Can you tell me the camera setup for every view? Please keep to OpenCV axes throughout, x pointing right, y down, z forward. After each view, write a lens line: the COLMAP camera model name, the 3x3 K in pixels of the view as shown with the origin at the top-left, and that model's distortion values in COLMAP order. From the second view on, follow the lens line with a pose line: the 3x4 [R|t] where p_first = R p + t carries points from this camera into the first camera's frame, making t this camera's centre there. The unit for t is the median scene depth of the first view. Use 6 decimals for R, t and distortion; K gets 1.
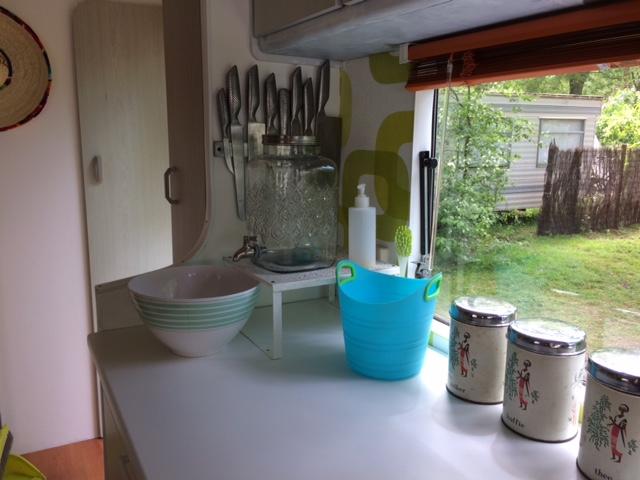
lens RADIAL K [[544.5, 0, 323.9], [0, 544.5, 240.4], [0, 0, 1]] dist [0.031173, -0.044490]
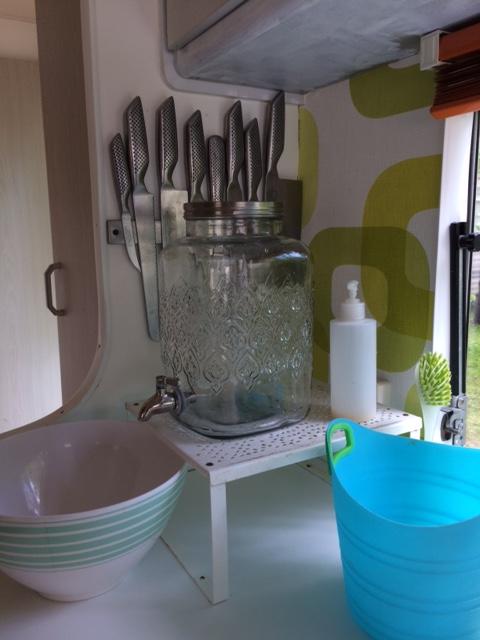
lens RADIAL K [[544.5, 0, 235.7], [0, 544.5, 319.3], [0, 0, 1]] dist [0.031173, -0.044490]
pose [[0.999480, -0.026561, -0.018260, -0.045659], [0.026068, 0.999303, -0.026713, -0.046602], [0.018957, 0.026223, 0.999476, 0.380561]]
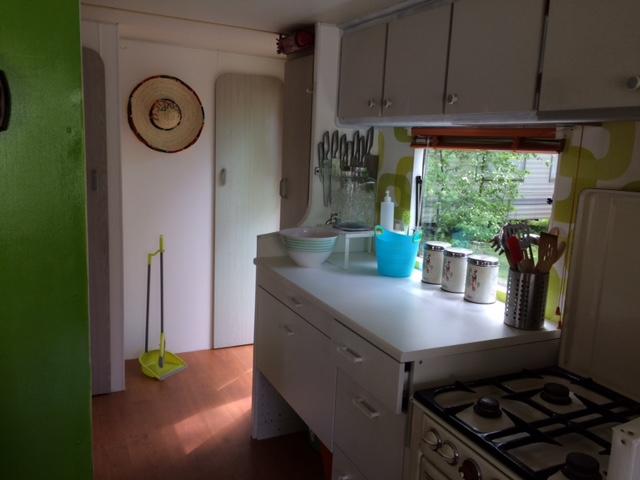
lens RADIAL K [[544.5, 0, 321.5], [0, 544.5, 241.8], [0, 0, 1]] dist [0.031173, -0.044490]
pose [[0.997898, 0.038656, -0.052006, -0.063463], [-0.039123, 0.999202, -0.007988, 0.110403], [0.051656, 0.010006, 0.998615, -1.022207]]
